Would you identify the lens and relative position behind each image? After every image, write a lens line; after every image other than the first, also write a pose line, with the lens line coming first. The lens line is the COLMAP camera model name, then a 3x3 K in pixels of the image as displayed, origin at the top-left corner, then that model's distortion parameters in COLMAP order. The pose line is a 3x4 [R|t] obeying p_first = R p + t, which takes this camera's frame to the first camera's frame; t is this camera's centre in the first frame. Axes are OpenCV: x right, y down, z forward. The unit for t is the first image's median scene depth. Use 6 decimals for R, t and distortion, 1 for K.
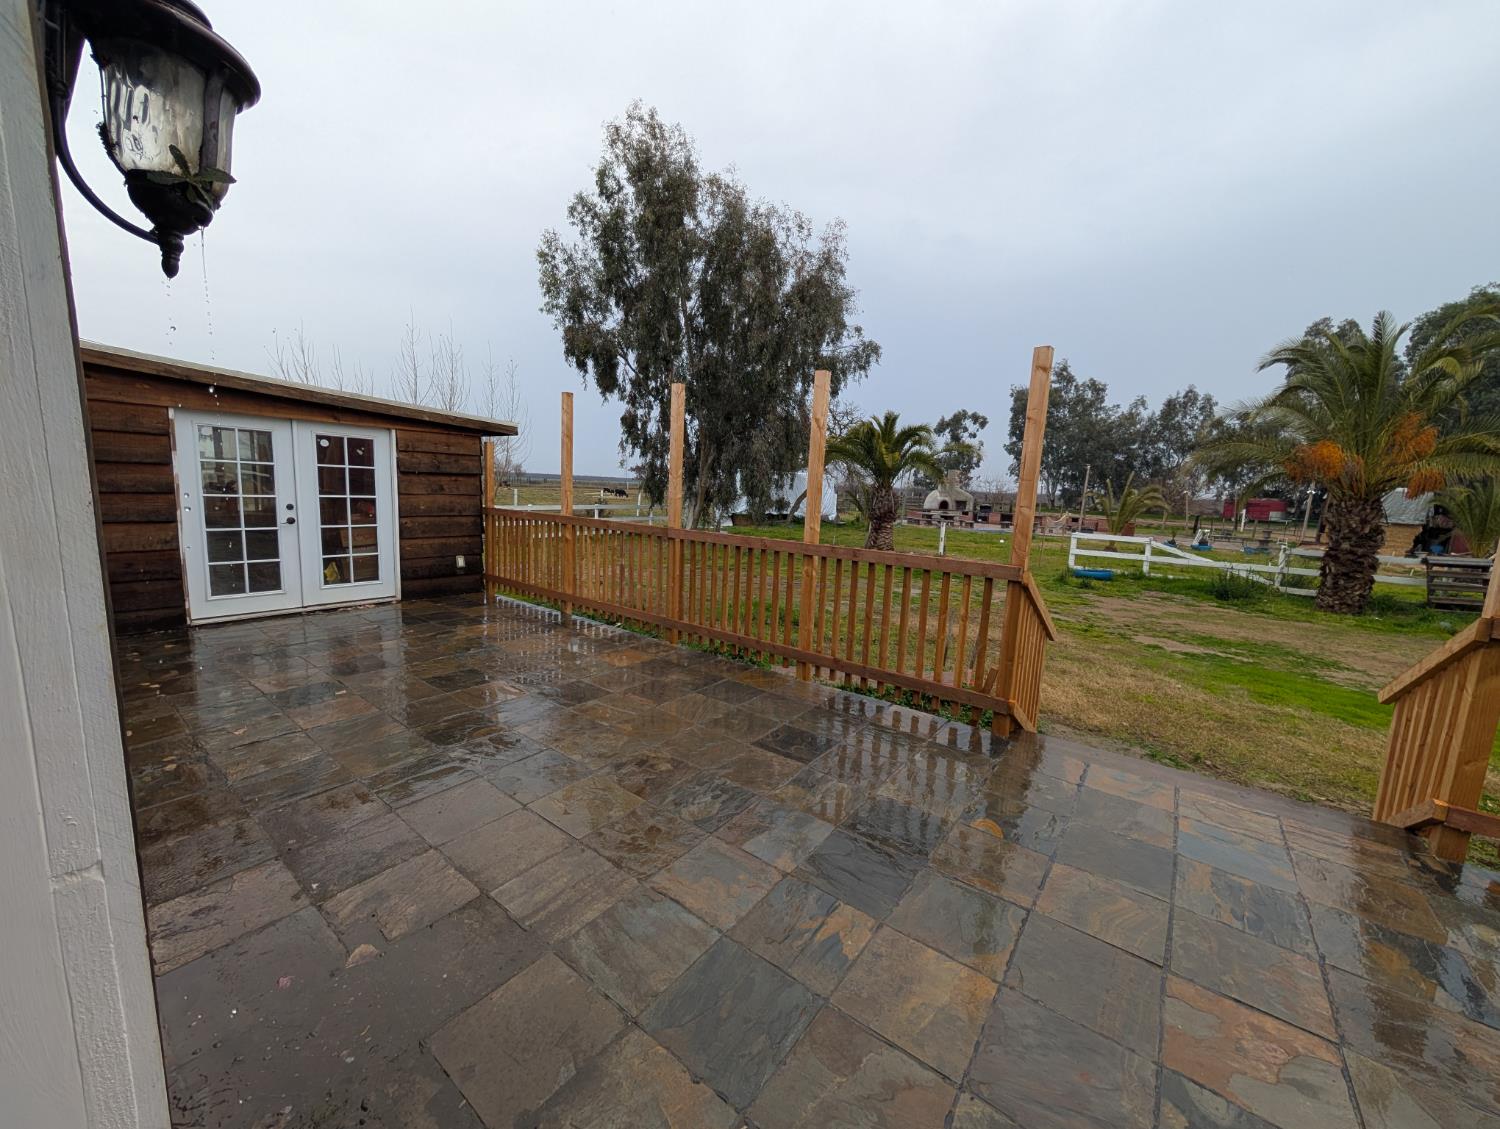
lens RADIAL K [[568.0, 0, 753.9], [0, 568.0, 564.7], [0, 0, 1]] dist [0.000754, 0.000226]
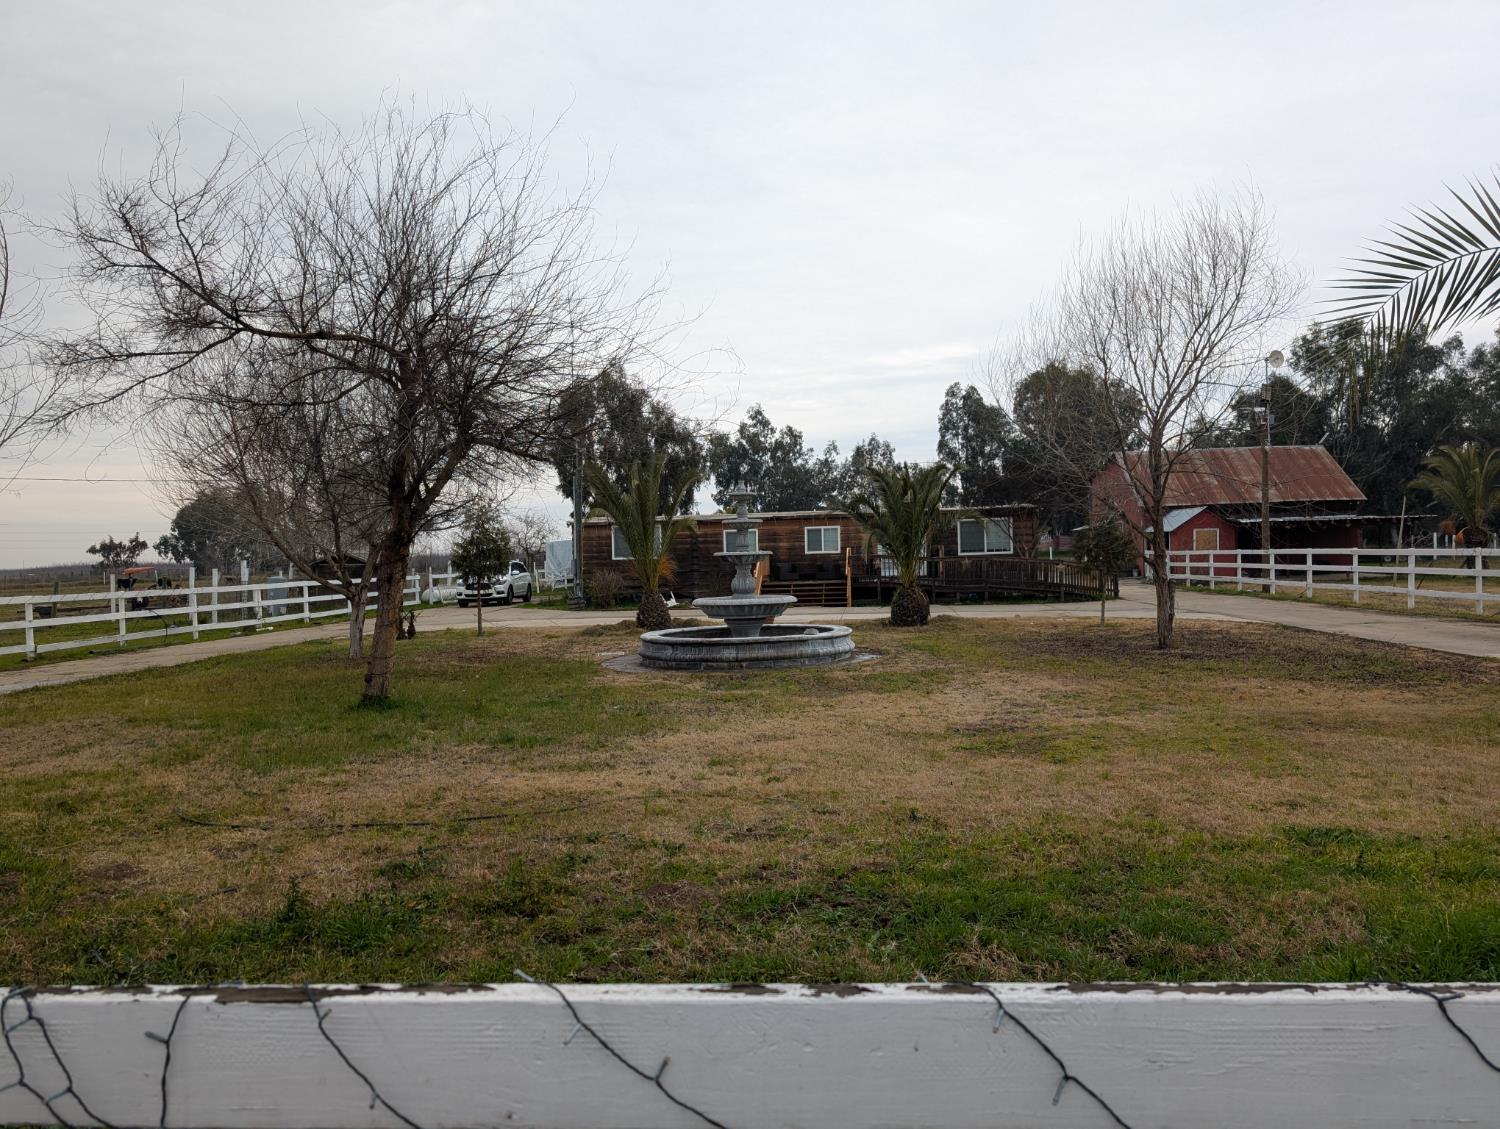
lens RADIAL K [[1085.3, 0, 750.0], [0, 1085.3, 564.5], [0, 0, 1]] dist [-0.005230, -0.001729]
pose [[0.866052, -0.060697, 0.496256, -0.396169], [0.131612, 0.985271, -0.109177, 0.100358], [-0.482320, 0.159866, 0.861284, -0.526173]]
